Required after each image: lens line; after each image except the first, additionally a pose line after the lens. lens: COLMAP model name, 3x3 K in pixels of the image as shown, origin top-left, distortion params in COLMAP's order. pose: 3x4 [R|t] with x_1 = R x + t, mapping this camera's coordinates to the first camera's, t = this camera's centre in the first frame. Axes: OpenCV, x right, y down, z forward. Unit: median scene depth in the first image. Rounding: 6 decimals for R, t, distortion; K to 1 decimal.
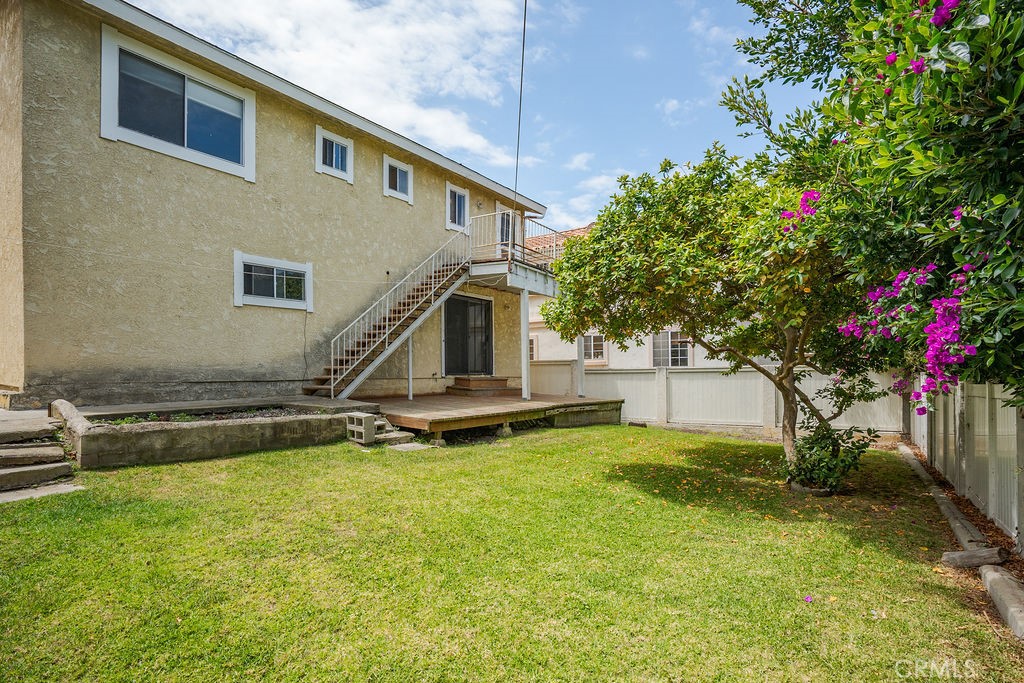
lens RADIAL K [[482.9, 0, 500.0], [0, 482.9, 373.2], [0, 0, 1]] dist [-0.036315, 0.002568]
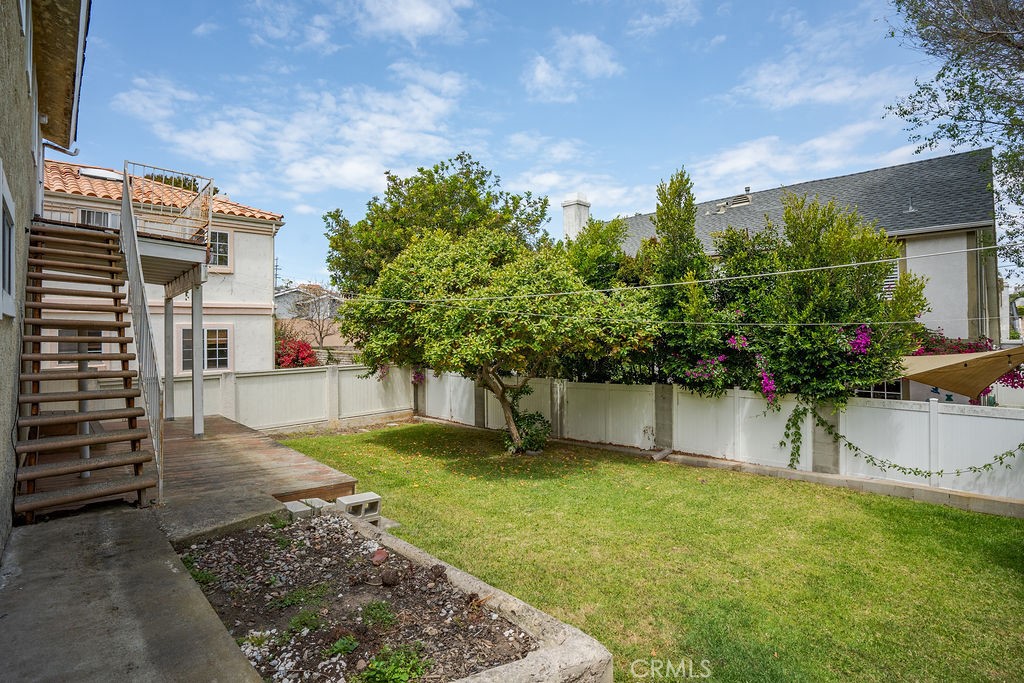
lens RADIAL K [[482.9, 0, 504.1], [0, 482.9, 337.7], [0, 0, 1]] dist [-0.036315, 0.002568]
pose [[0.167505, 0.000273, 0.985871, -0.603050], [0.009165, 0.999956, -0.001834, -0.092770], [-0.985829, 0.009343, 0.167496, 0.448435]]
